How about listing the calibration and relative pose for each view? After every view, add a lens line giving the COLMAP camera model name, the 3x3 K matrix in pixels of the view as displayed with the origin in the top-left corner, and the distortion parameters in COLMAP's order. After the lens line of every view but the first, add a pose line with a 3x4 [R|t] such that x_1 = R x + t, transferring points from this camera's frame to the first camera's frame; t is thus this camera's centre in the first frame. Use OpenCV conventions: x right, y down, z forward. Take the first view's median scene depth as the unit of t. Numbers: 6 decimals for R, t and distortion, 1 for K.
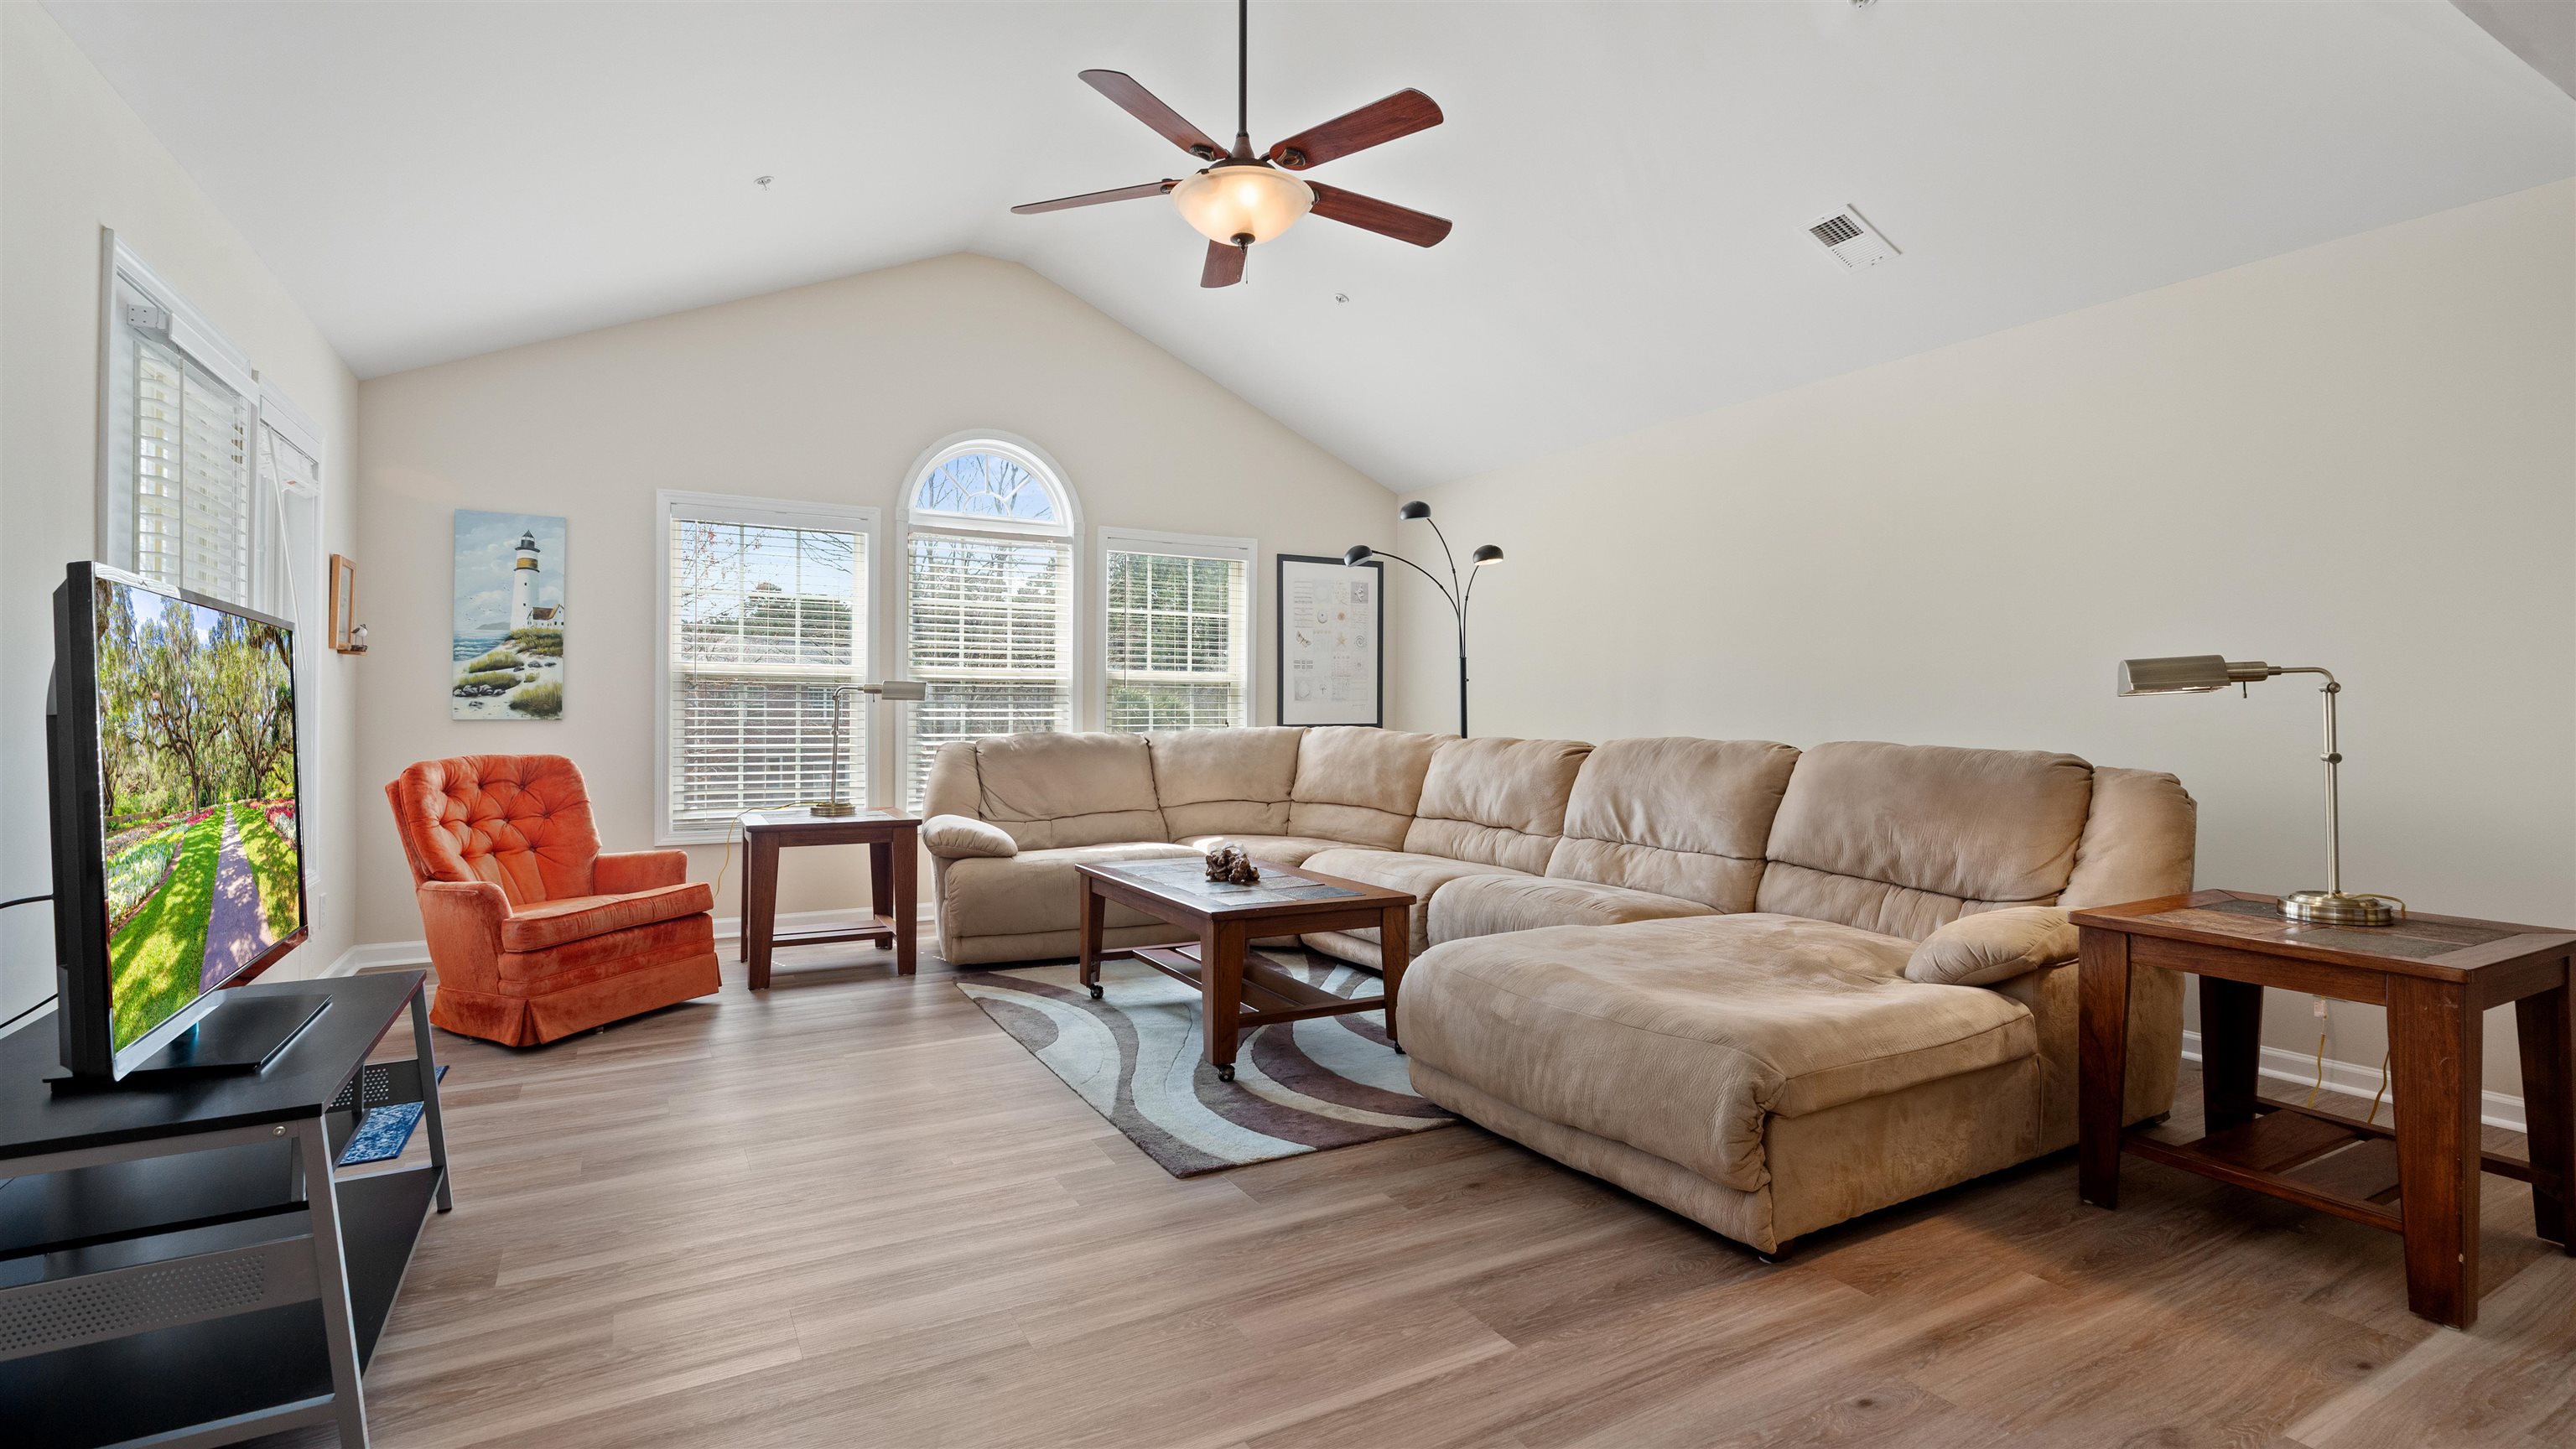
lens RADIAL K [[1167.0, 0, 1284.8], [0, 1167.0, 710.8], [0, 0, 1]] dist [0.005803, 0.000916]
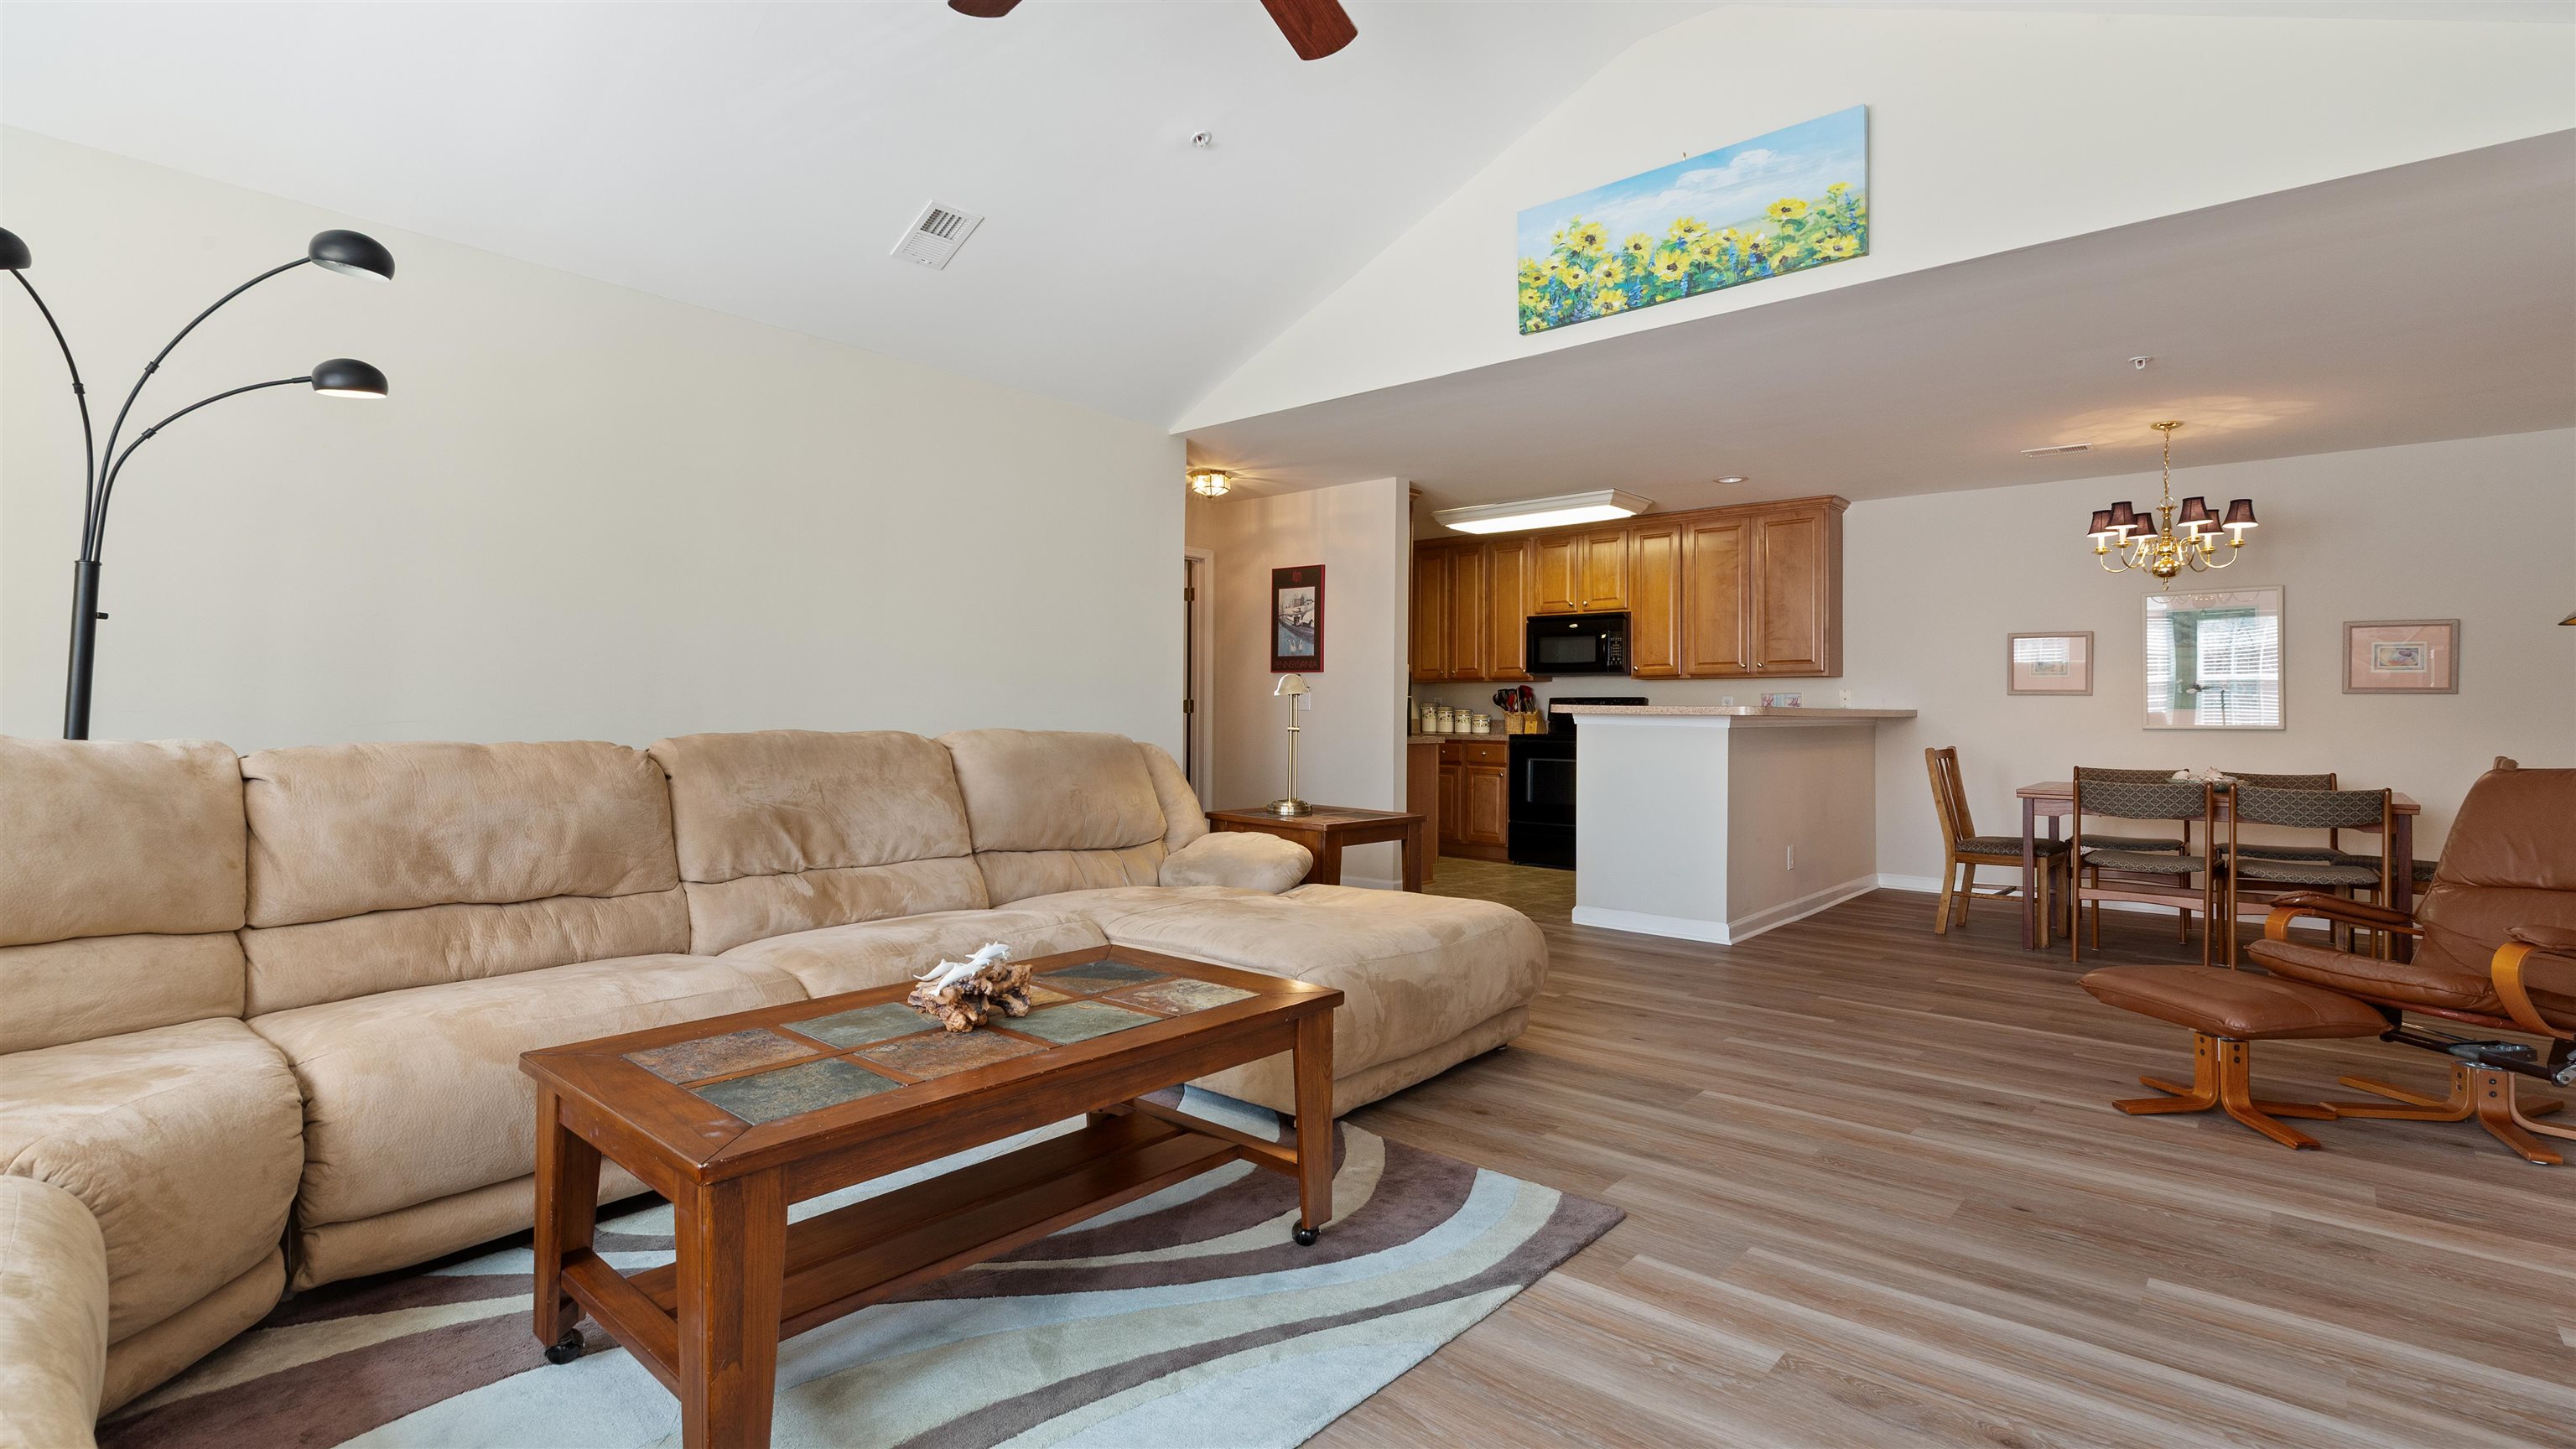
lens RADIAL K [[1167.0, 0, 1284.8], [0, 1167.0, 710.8], [0, 0, 1]] dist [0.005803, 0.000916]
pose [[-0.324542, -0.003888, 0.945863, -0.583646], [-0.009283, 0.999956, 0.000926, 0.005513], [-0.945826, -0.008480, -0.324564, 1.048115]]
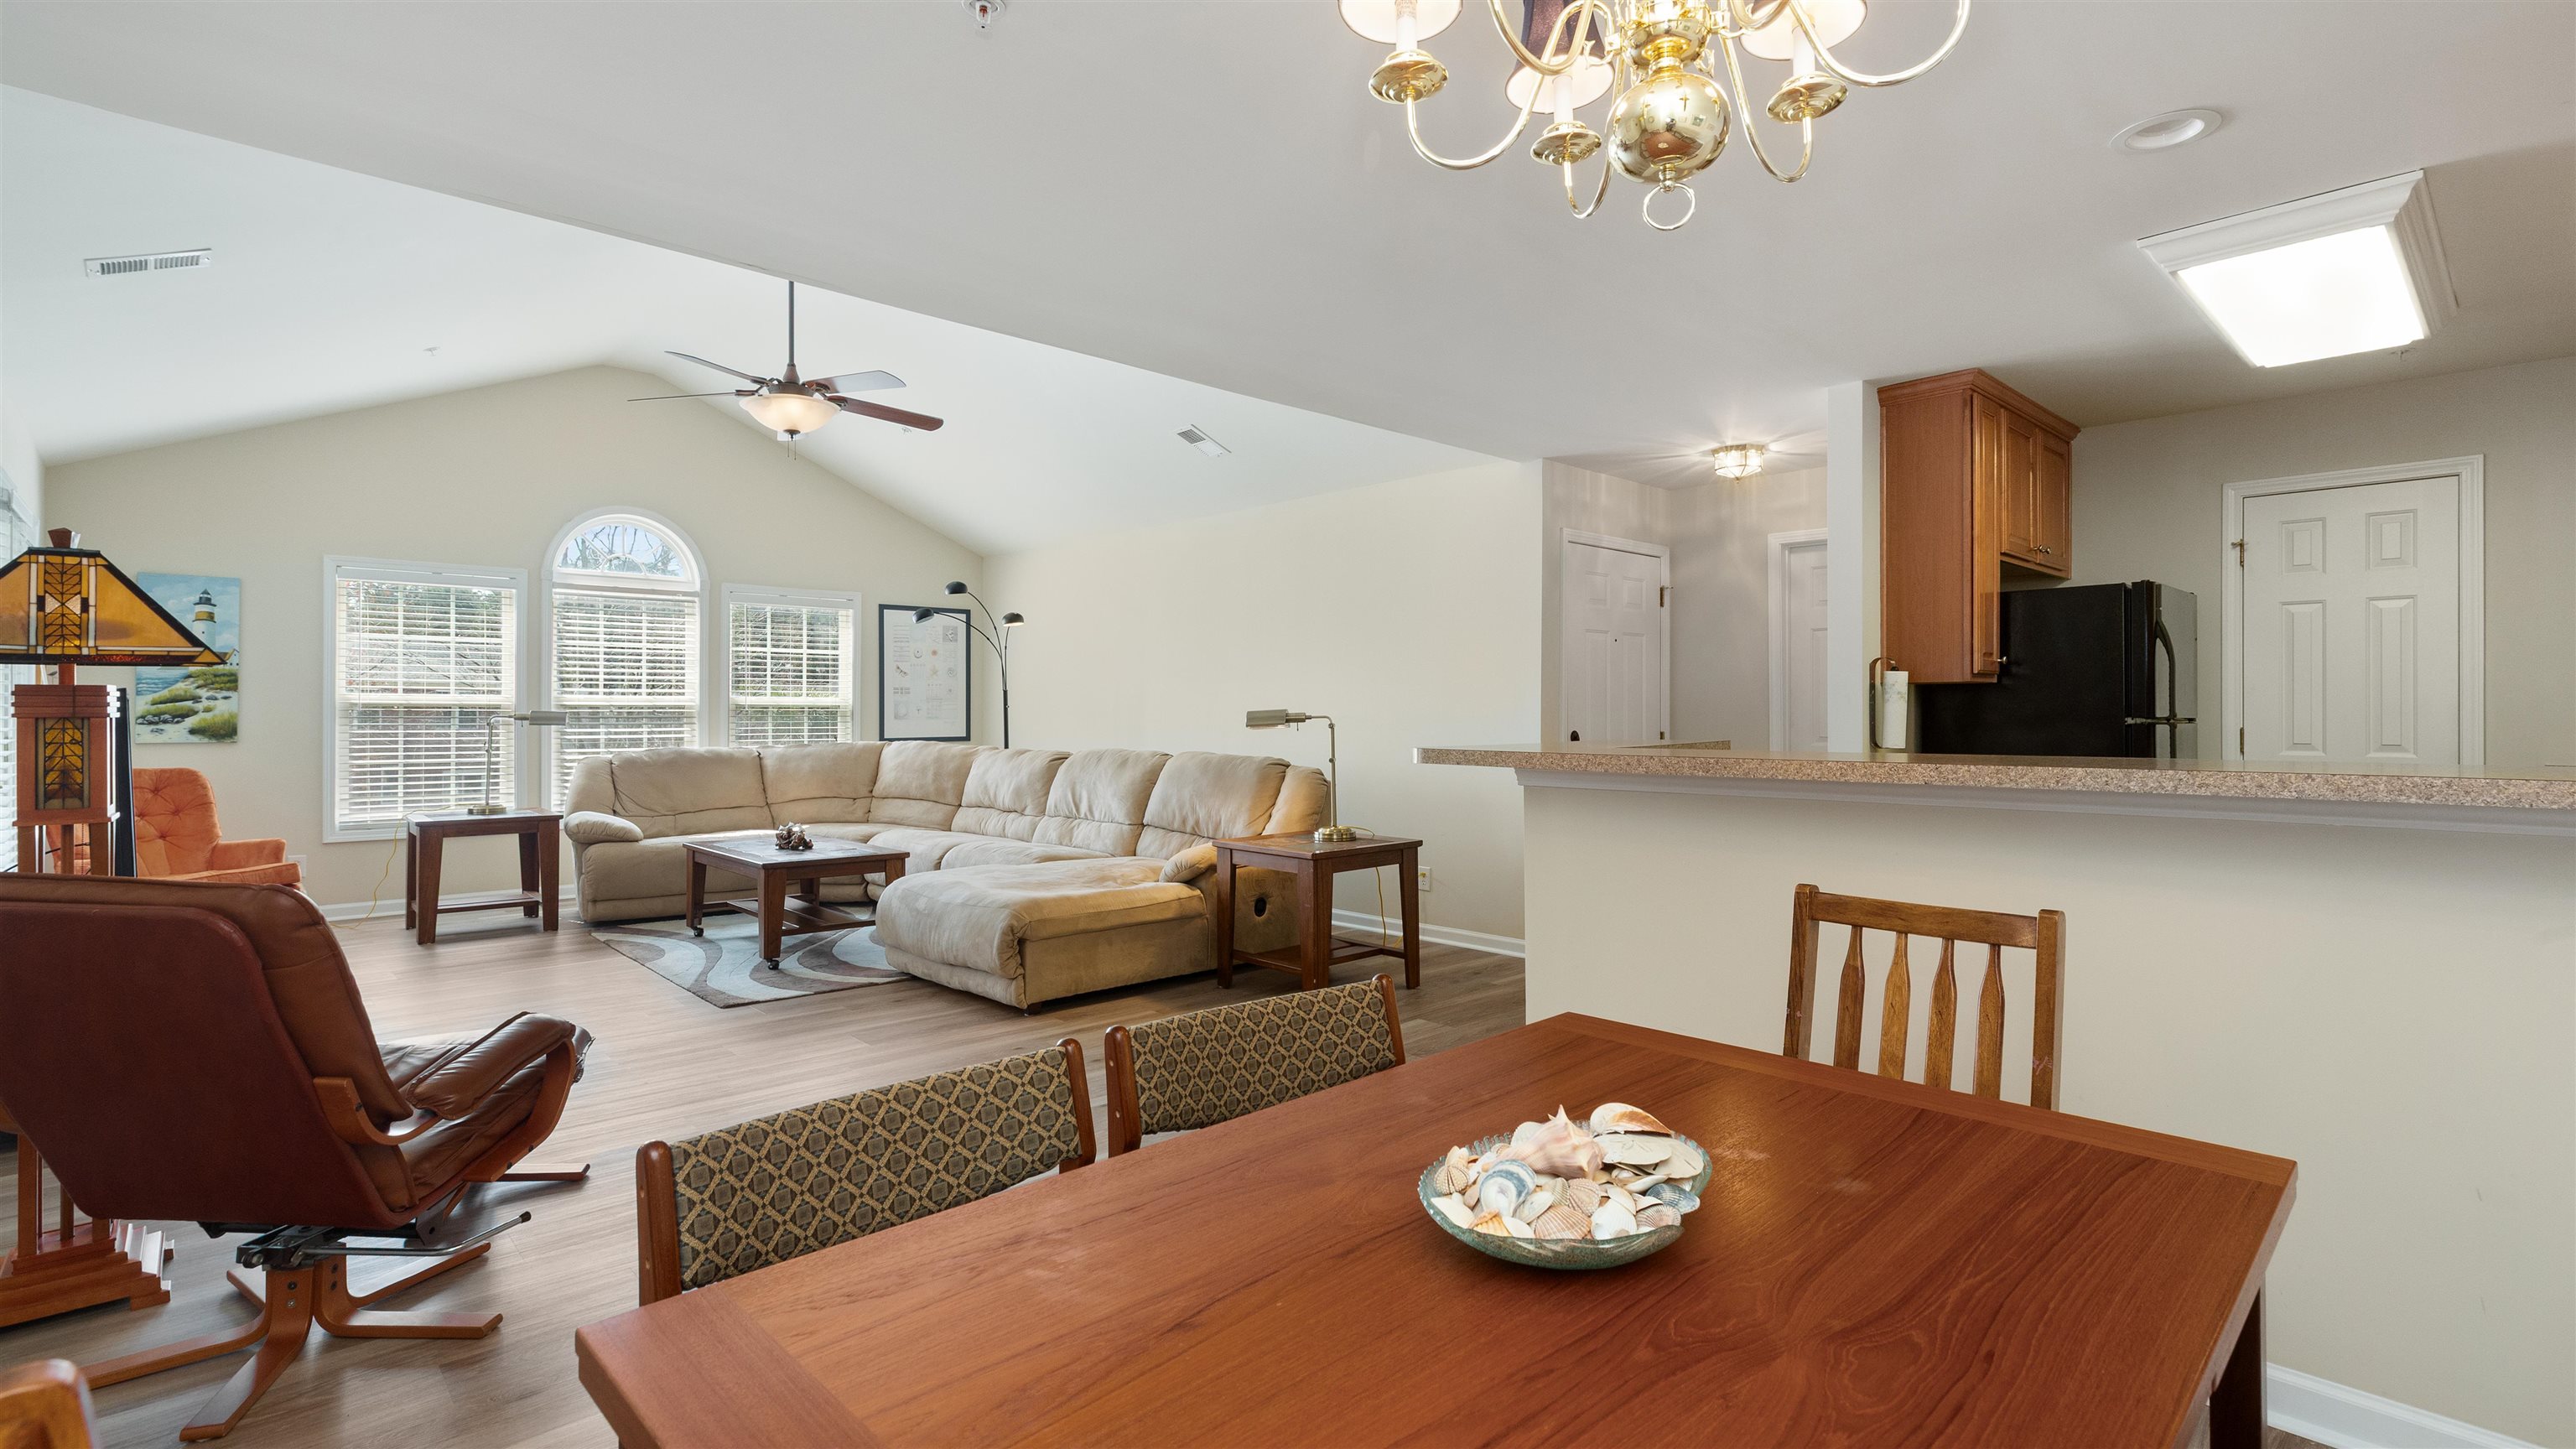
lens RADIAL K [[1182.4, 0, 1284.8], [0, 1182.4, 708.9], [0, 0, 1]] dist [0.005011, 0.000696]
pose [[0.972101, -0.002263, 0.234552, 0.212336], [0.002846, 0.999994, -0.002145, -0.028514], [-0.234546, 0.002752, 0.972101, -0.623064]]
